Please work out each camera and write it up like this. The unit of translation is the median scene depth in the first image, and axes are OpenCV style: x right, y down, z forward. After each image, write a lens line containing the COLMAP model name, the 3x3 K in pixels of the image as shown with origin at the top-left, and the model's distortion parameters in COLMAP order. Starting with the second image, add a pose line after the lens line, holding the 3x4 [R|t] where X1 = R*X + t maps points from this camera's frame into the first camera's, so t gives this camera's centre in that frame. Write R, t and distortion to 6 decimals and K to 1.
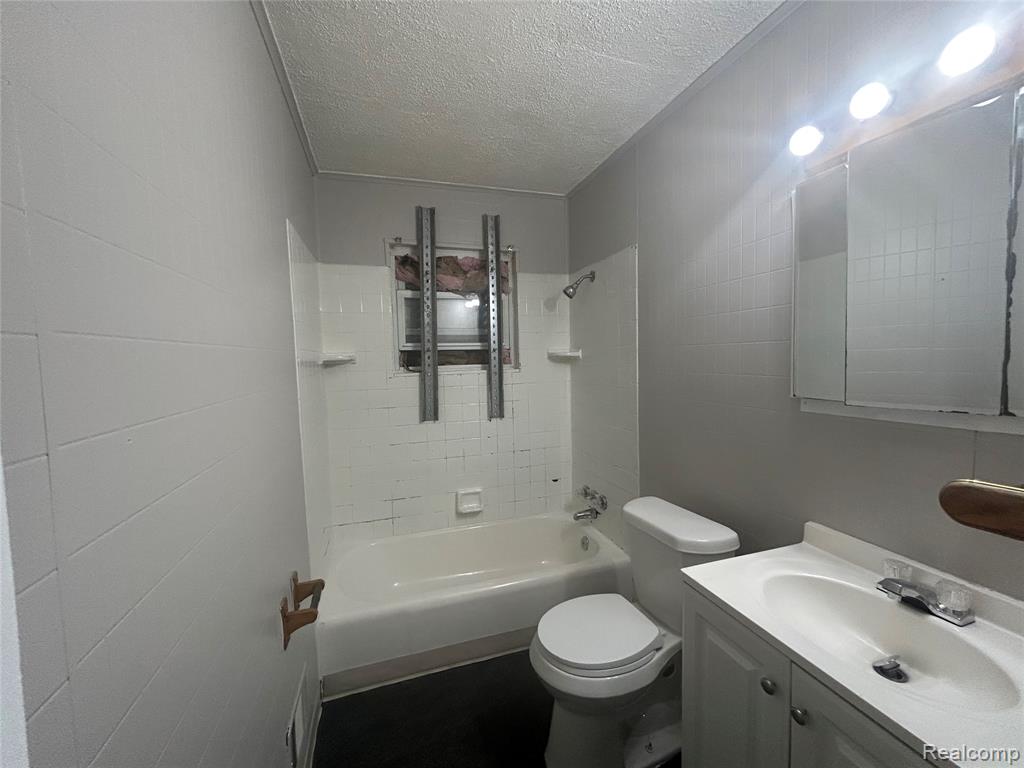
lens RADIAL K [[413.1, 0, 512.2], [0, 413.1, 381.4], [0, 0, 1]] dist [0.000085, 0.000327]
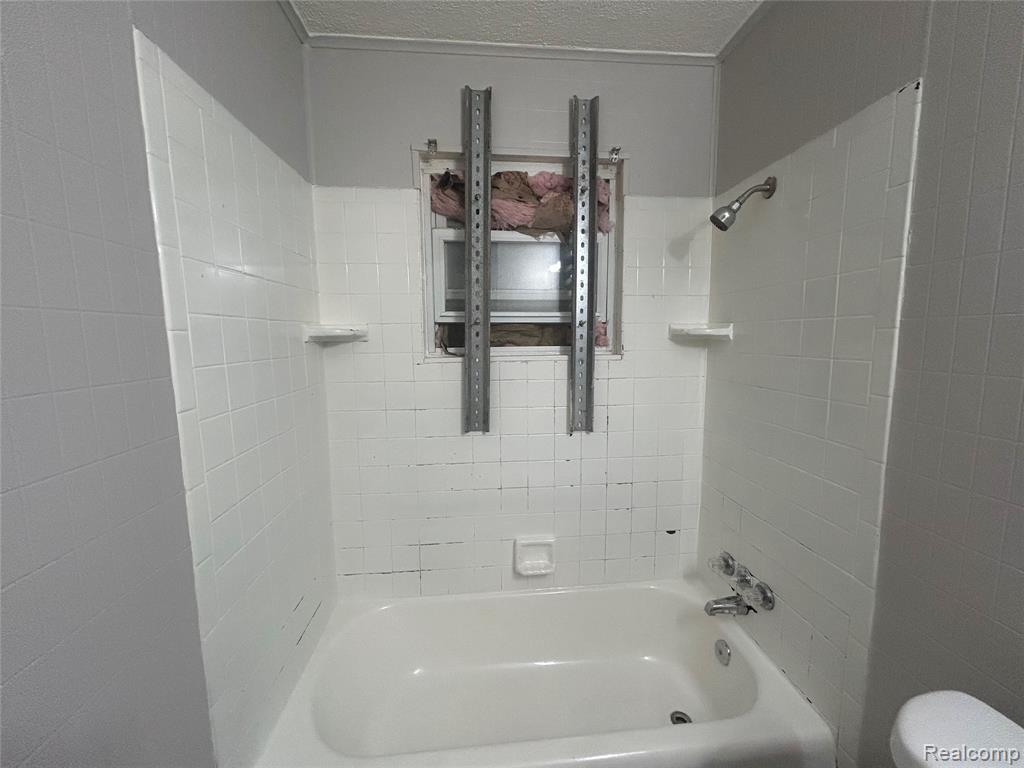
lens RADIAL K [[413.1, 0, 512.2], [0, 413.1, 384.7], [0, 0, 1]] dist [0.000085, 0.000327]
pose [[0.975934, 0.041381, -0.214102, -0.008074], [-0.028188, 0.997532, 0.064312, -0.021638], [0.216234, -0.056729, 0.974692, 0.375257]]
